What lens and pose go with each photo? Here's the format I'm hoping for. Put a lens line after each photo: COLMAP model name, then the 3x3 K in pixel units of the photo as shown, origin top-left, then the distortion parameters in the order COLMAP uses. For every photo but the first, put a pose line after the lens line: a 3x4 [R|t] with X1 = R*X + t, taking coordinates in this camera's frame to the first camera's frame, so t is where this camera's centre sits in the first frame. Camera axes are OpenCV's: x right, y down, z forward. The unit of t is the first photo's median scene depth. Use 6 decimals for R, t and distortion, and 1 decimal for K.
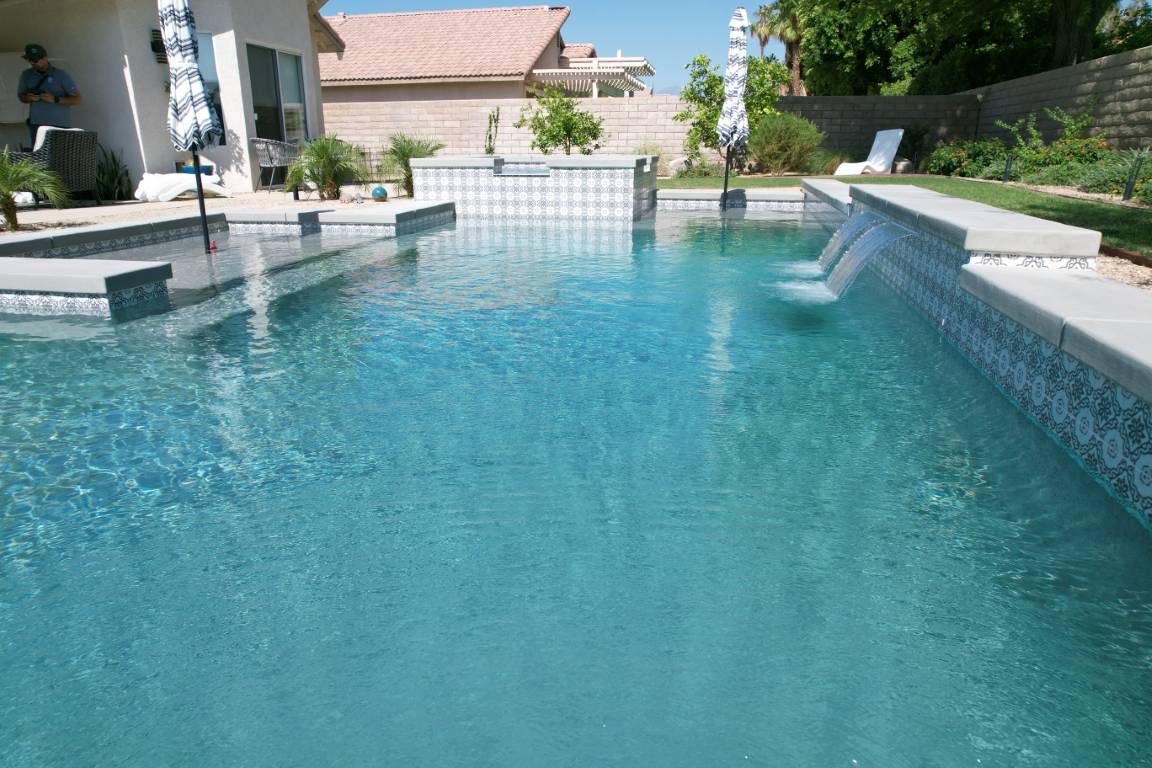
lens RADIAL K [[737.7, 0, 573.9], [0, 737.7, 379.1], [0, 0, 1]] dist [-0.076468, 0.068120]
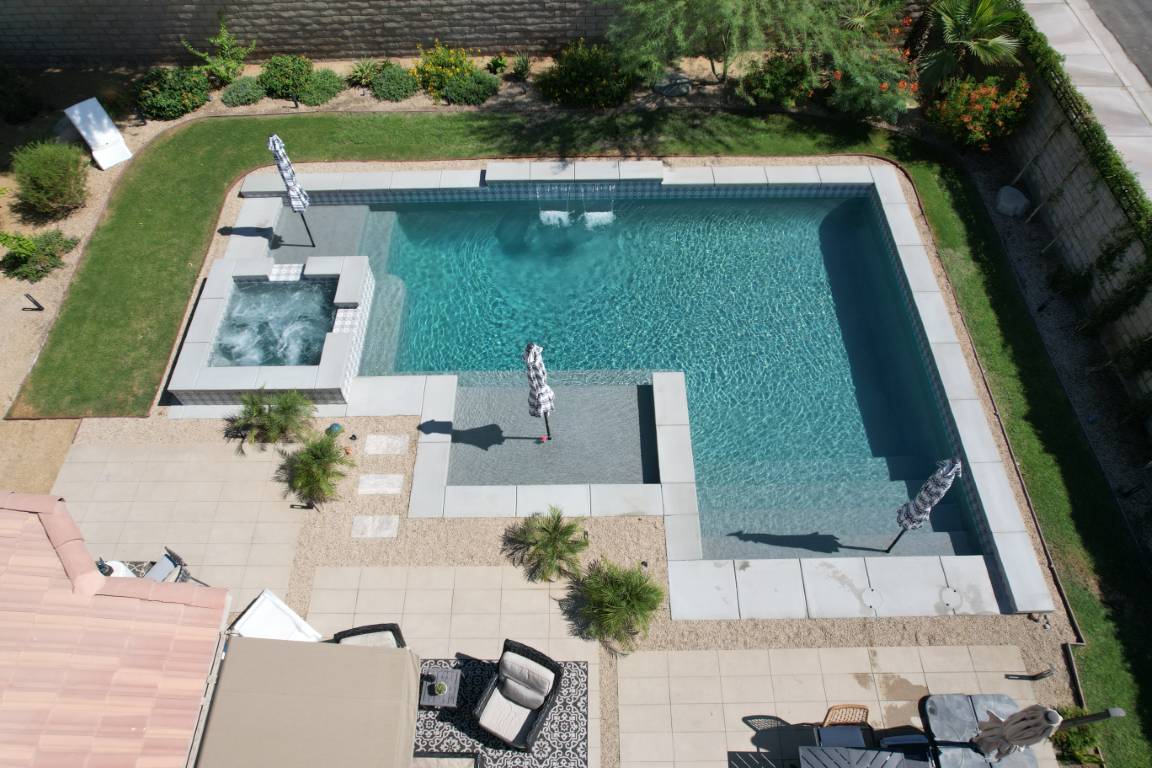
lens RADIAL K [[737.7, 0, 573.8], [0, 737.7, 381.1], [0, 0, 1]] dist [-0.076468, 0.068120]
pose [[-0.205903, -0.812102, 0.545979, -0.904947], [0.315091, 0.473200, 0.822678, -1.116351], [-0.926456, 0.341426, 0.158453, 0.382657]]
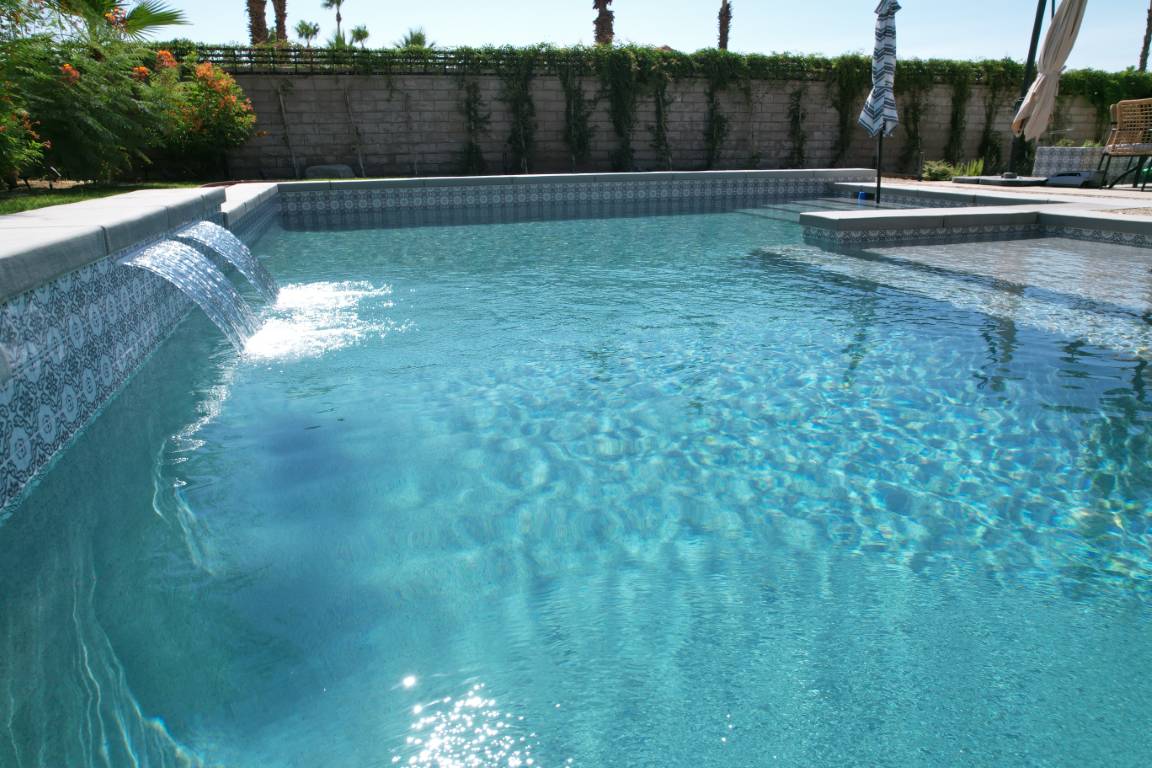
lens RADIAL K [[737.7, 0, 573.6], [0, 737.7, 384.2], [0, 0, 1]] dist [-0.076468, 0.068120]
pose [[-0.881249, 0.159620, -0.444884, 0.198844], [-0.131611, 0.821154, 0.555324, -0.255339], [0.453960, 0.547930, -0.702633, 0.827318]]
